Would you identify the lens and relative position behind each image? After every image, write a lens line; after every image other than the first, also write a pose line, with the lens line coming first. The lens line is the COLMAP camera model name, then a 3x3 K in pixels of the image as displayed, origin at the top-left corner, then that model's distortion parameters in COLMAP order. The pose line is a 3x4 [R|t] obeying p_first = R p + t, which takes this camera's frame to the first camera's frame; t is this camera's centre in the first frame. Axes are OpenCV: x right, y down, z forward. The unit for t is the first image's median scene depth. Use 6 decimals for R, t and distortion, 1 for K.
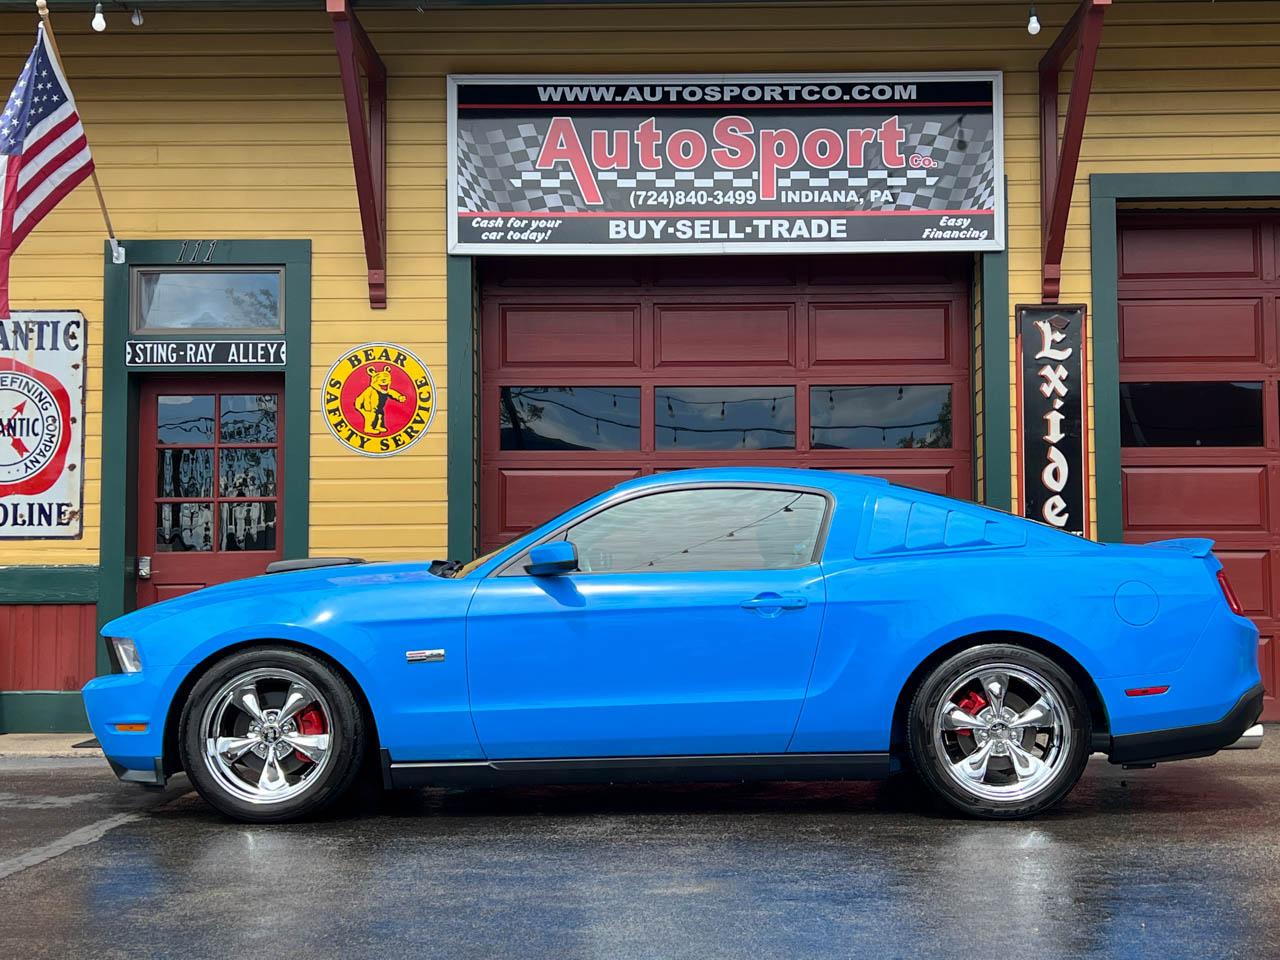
lens RADIAL K [[1657.5, 0, 641.5], [0, 1657.5, 489.0], [0, 0, 1]] dist [0.192118, -0.547651]
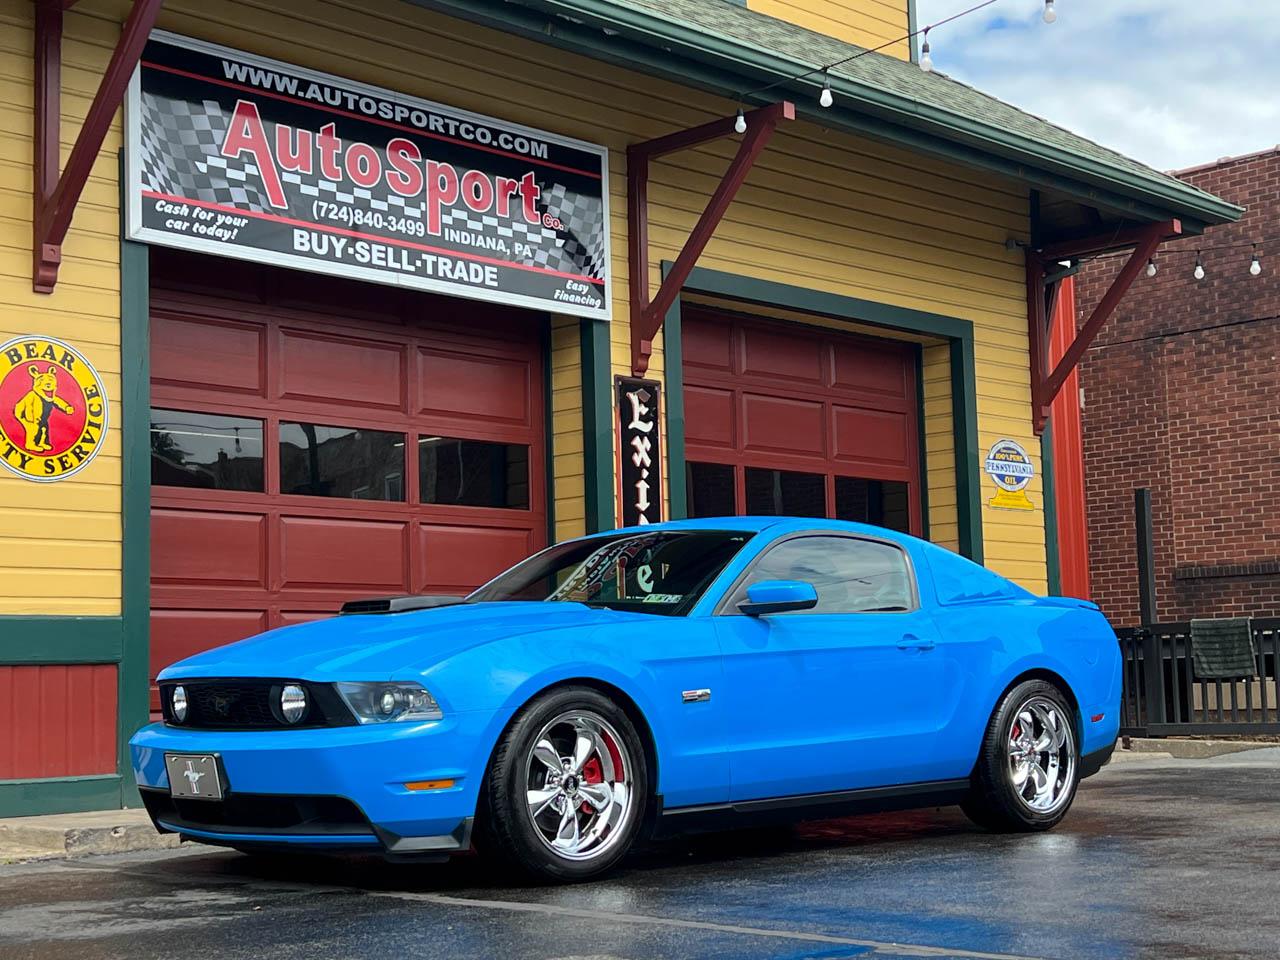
lens RADIAL K [[2006.5, 0, 645.6], [0, 2006.5, 483.4], [0, 0, 1]] dist [0.244829, -1.116669]
pose [[0.686226, 0.064675, 0.724507, -0.653721], [-0.028383, 0.997662, -0.062175, 0.032784], [-0.726834, 0.022103, 0.686457, 0.139355]]
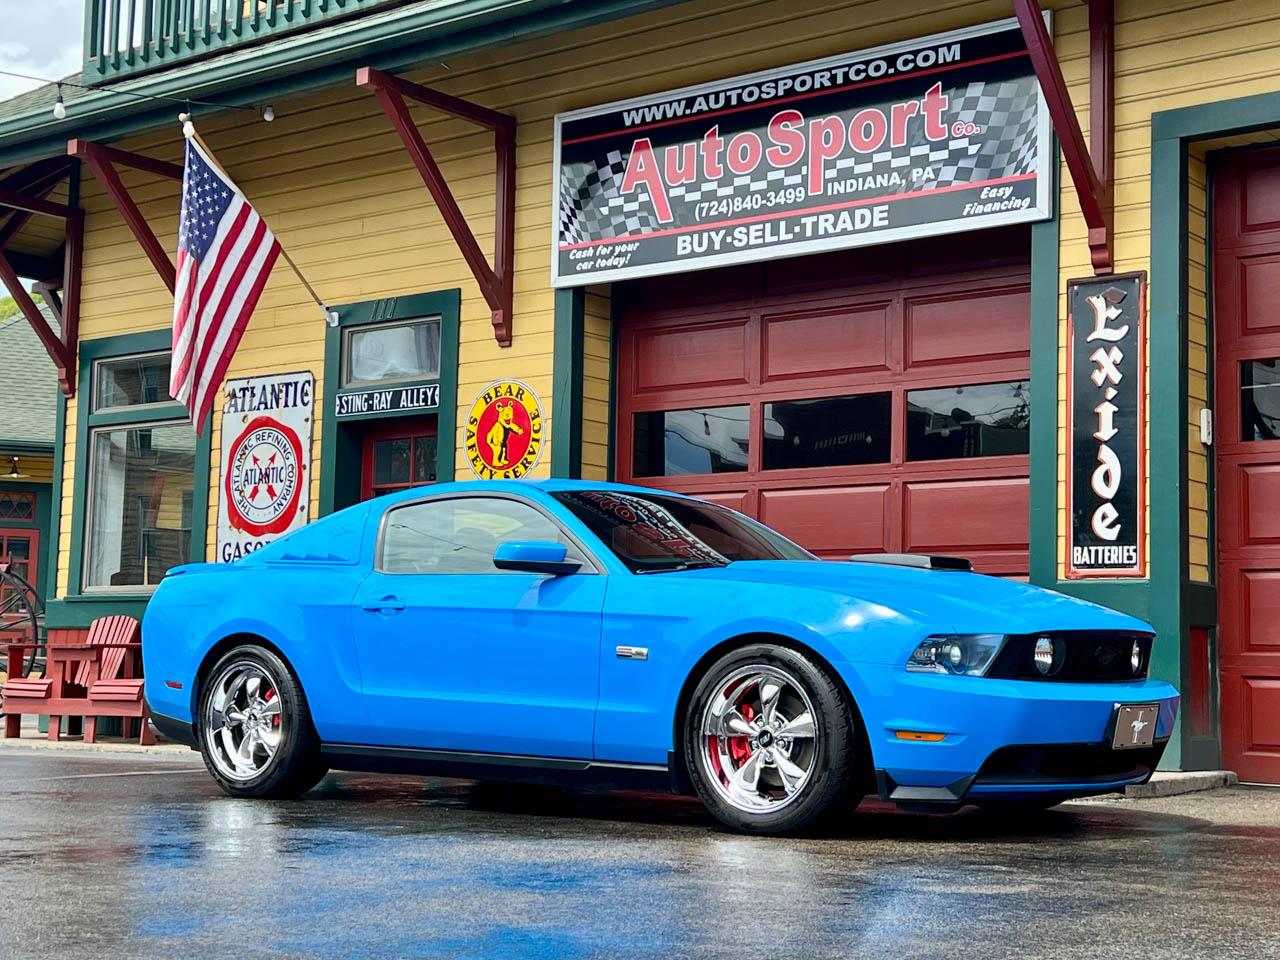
lens RADIAL K [[1944.7, 0, 645.1], [0, 1944.7, 480.4], [0, 0, 1]] dist [0.221788, -0.813387]
pose [[0.797722, -0.041340, -0.601606, 0.646065], [0.018463, 0.998854, -0.044156, 0.031008], [0.602742, 0.024116, 0.797572, 0.081825]]
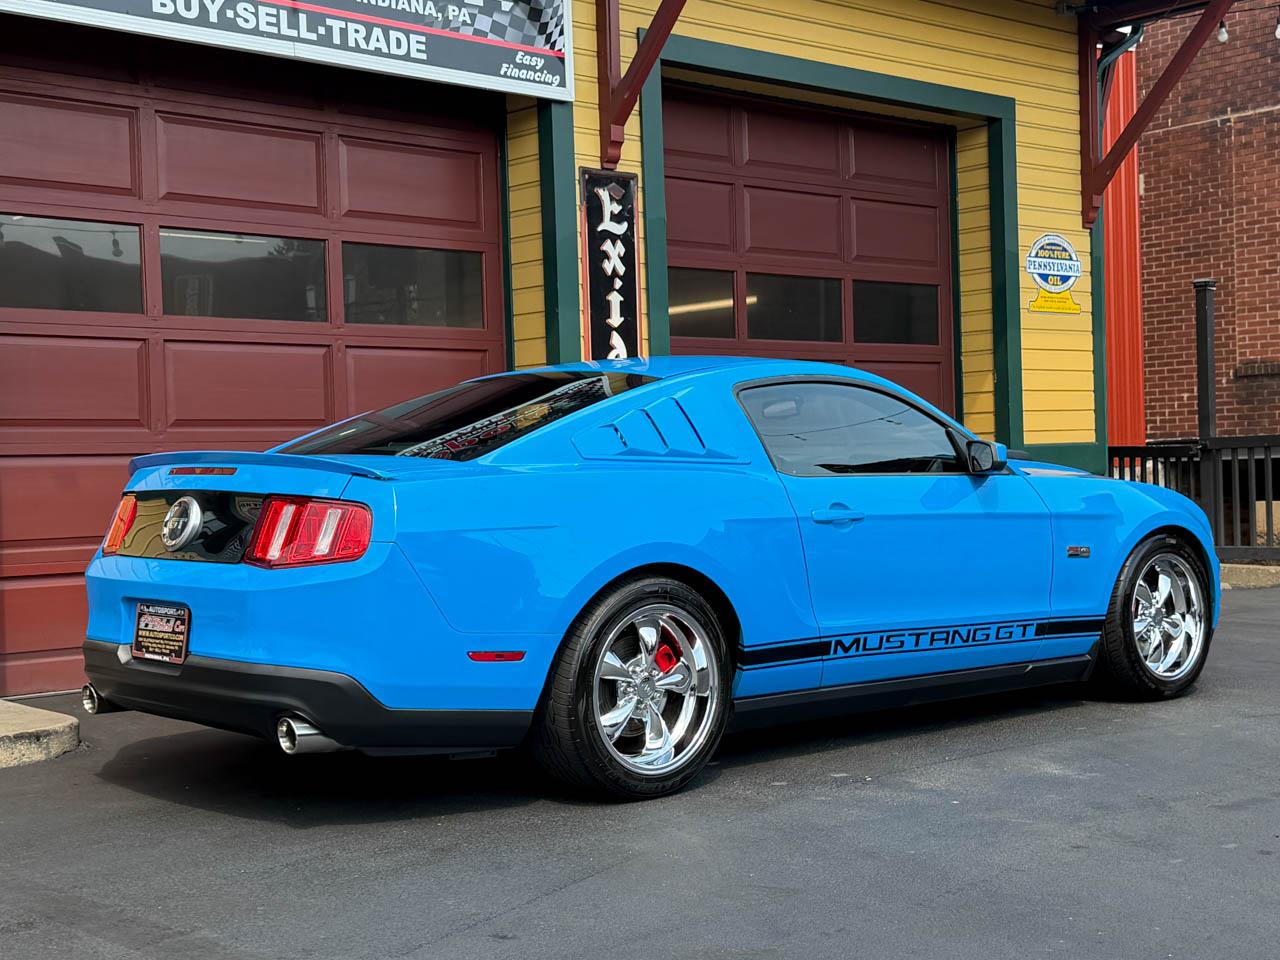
lens RADIAL K [[1805.1, 0, 638.4], [0, 1805.1, 481.4], [0, 0, 1]] dist [0.193195, -0.416421]
pose [[0.725782, -0.022515, 0.687556, -0.409956], [-0.020697, 0.998297, 0.054539, 0.001612], [-0.687613, -0.053814, 0.724080, 0.282604]]
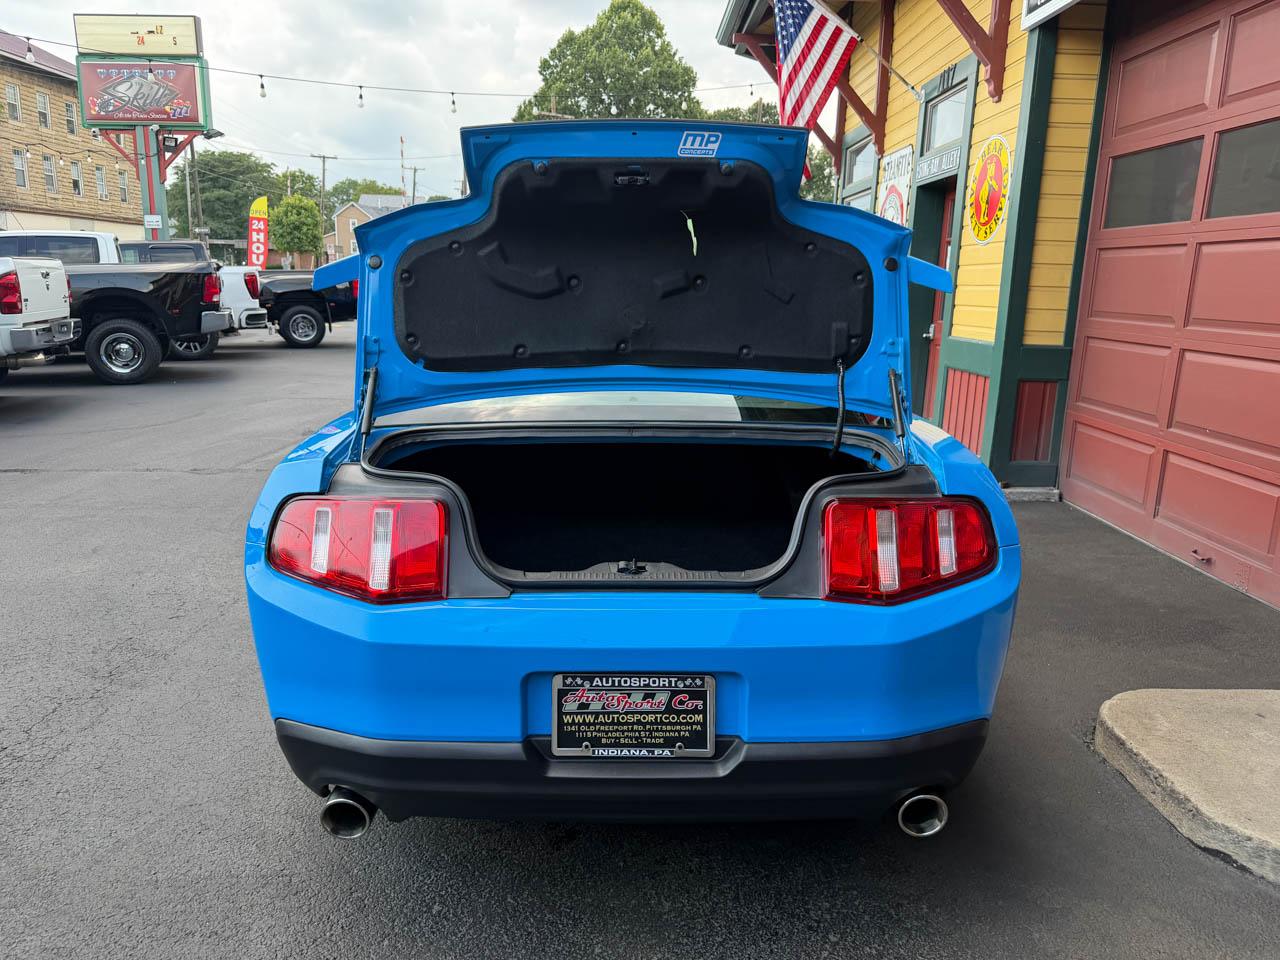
lens RADIAL K [[898.0, 0, 641.4], [0, 898.0, 485.2], [0, 0, 1]] dist [0.002884, 0.003205]
pose [[0.037437, 0.227350, -0.973093, 0.463255], [0.041352, 0.972589, 0.228823, -0.009385], [0.998443, -0.048806, 0.027010, 0.743644]]
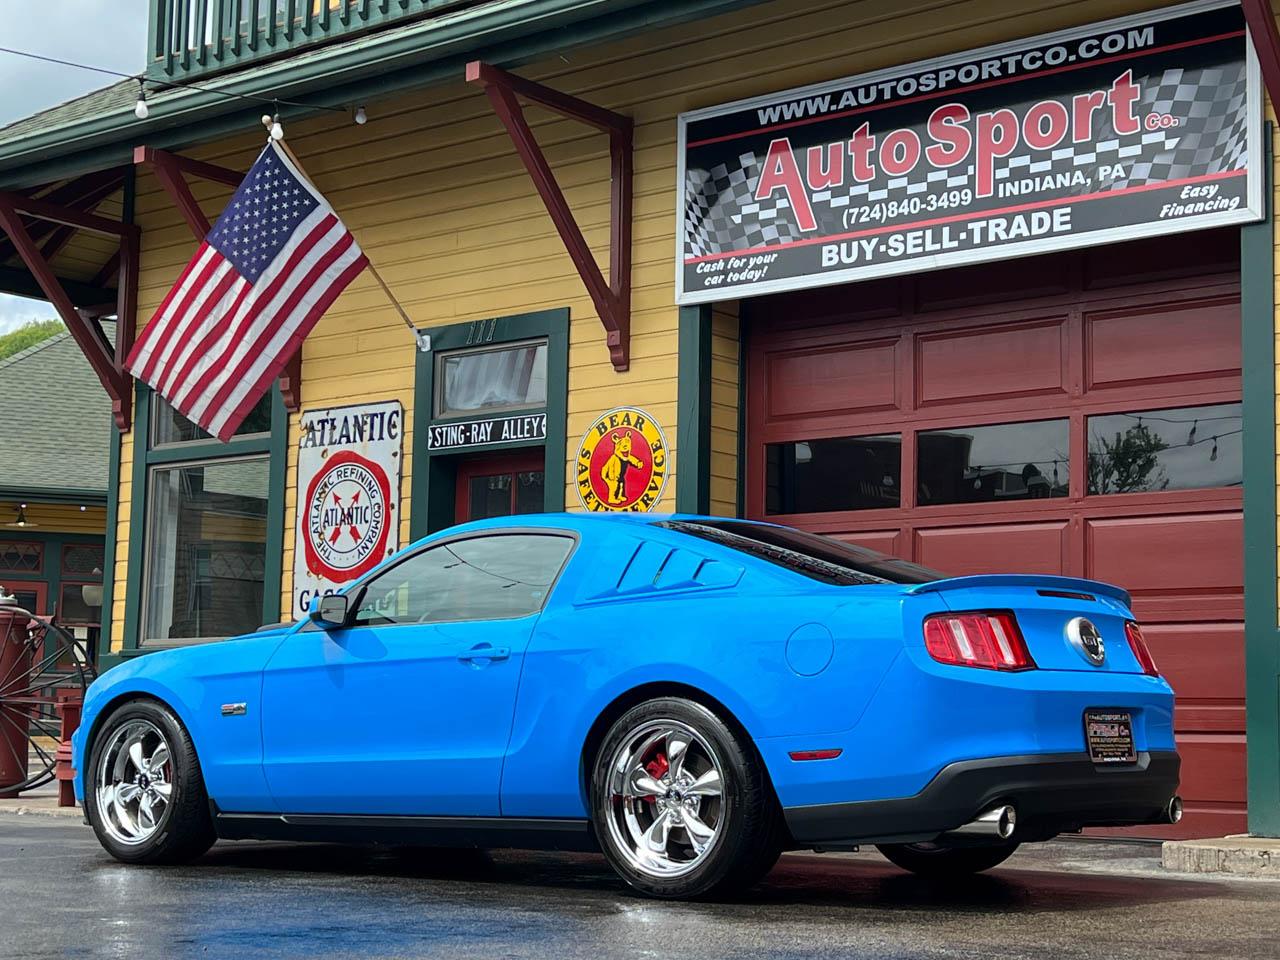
lens RADIAL K [[2080.2, 0, 638.9], [0, 2080.2, 497.1], [0, 0, 1]] dist [0.248464, -1.002590]
pose [[0.791452, -0.053504, -0.608886, 0.565833], [0.020689, 0.997936, -0.060799, 0.034763], [0.610882, 0.035522, 0.790925, 0.077357]]
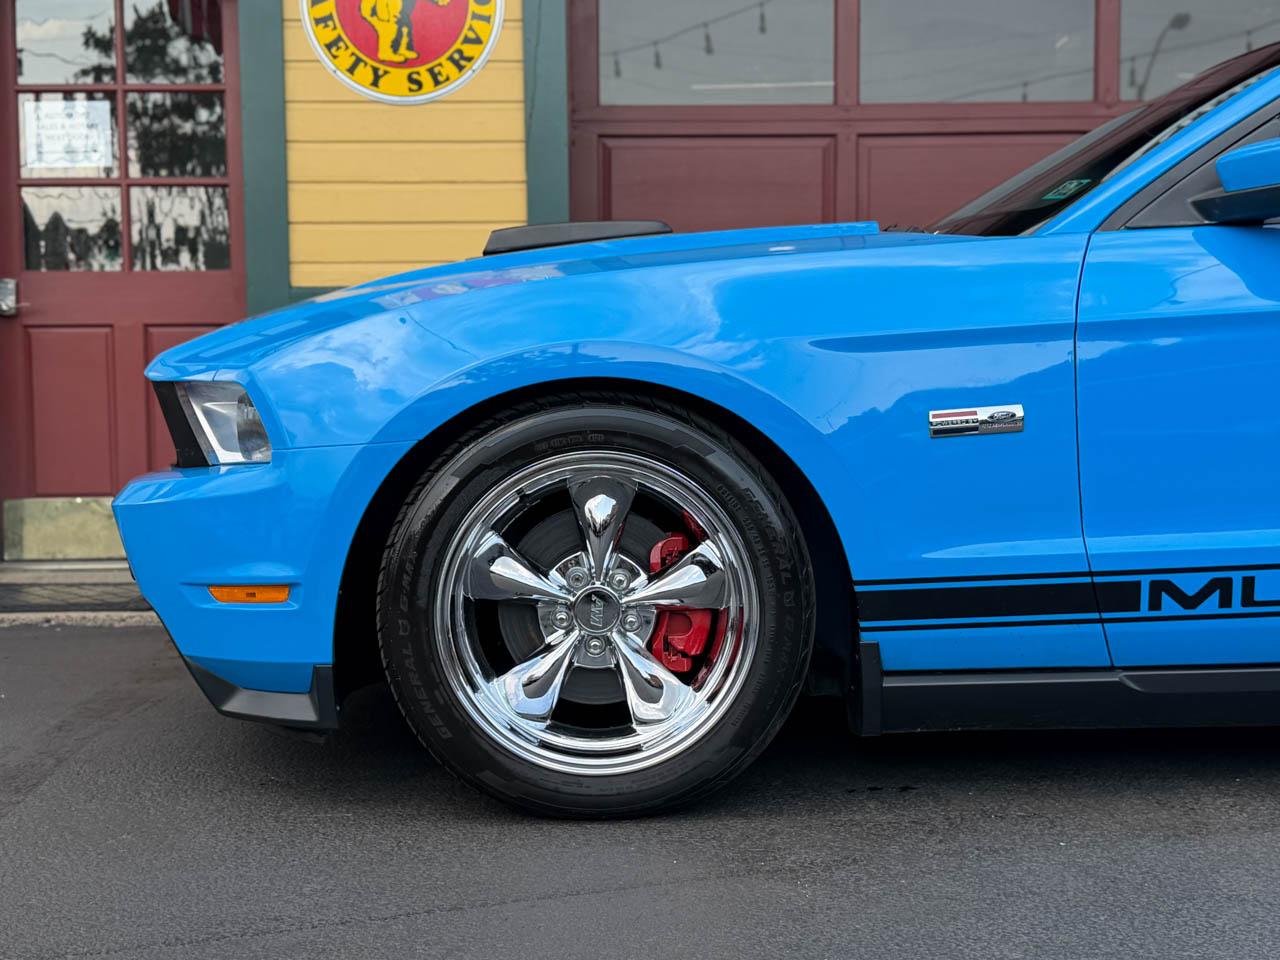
lens RADIAL K [[1714.6, 0, 635.7], [0, 1714.6, 495.6], [0, 0, 1]] dist [0.122928, -0.038750]
pose [[0.998888, -0.007197, 0.046601, -0.106673], [0.001772, 0.993315, 0.115421, 0.046704], [-0.047120, -0.115210, 0.992223, 0.385383]]
